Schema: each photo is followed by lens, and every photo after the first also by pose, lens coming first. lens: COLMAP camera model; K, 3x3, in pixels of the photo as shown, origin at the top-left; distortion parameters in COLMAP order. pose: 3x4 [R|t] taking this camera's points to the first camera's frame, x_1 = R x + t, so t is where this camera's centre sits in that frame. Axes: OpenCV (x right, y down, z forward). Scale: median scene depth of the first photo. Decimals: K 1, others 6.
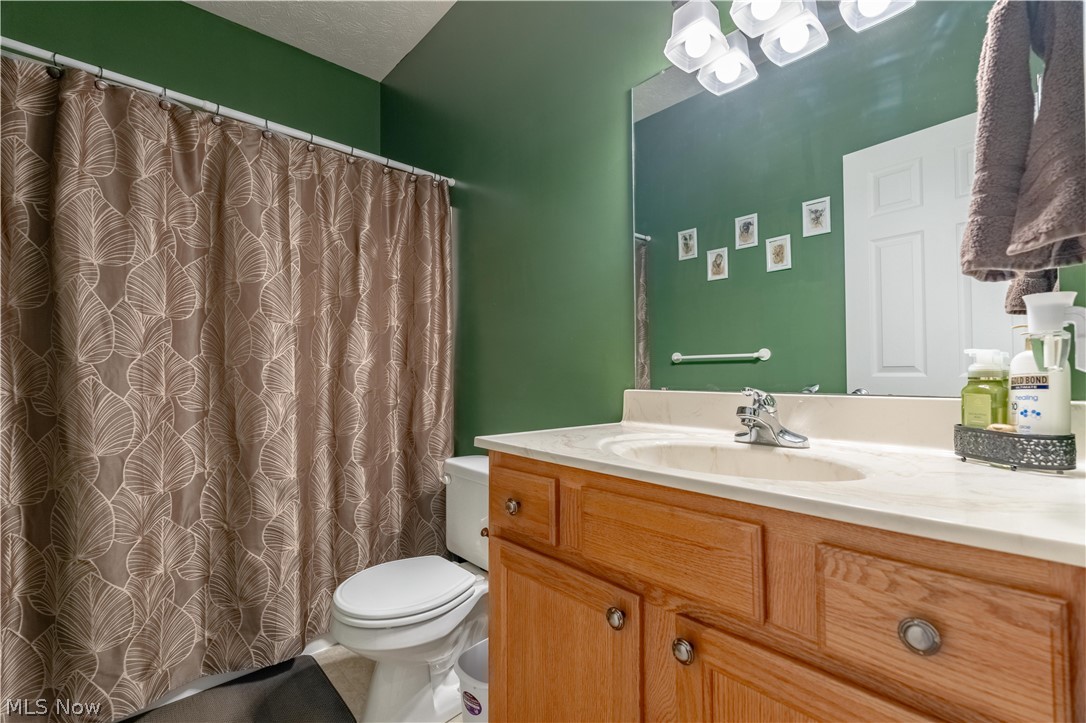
lens RADIAL K [[479.3, 0, 544.0], [0, 479.3, 360.5], [0, 0, 1]] dist [-0.006308, 0.001077]
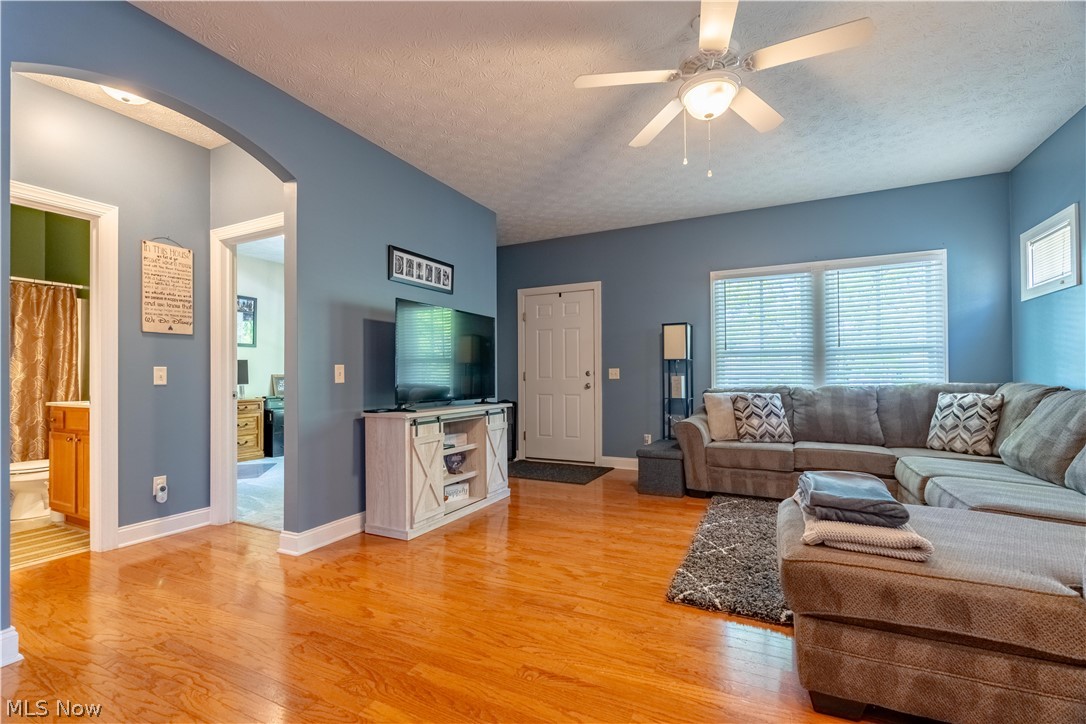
lens RADIAL K [[479.3, 0, 532.8], [0, 479.3, 367.8], [0, 0, 1]] dist [-0.006308, 0.001077]
pose [[0.931065, 0.003102, 0.364840, 0.930074], [-0.006990, 0.999932, 0.009339, -0.069928], [-0.364786, -0.011245, 0.931023, -1.714569]]
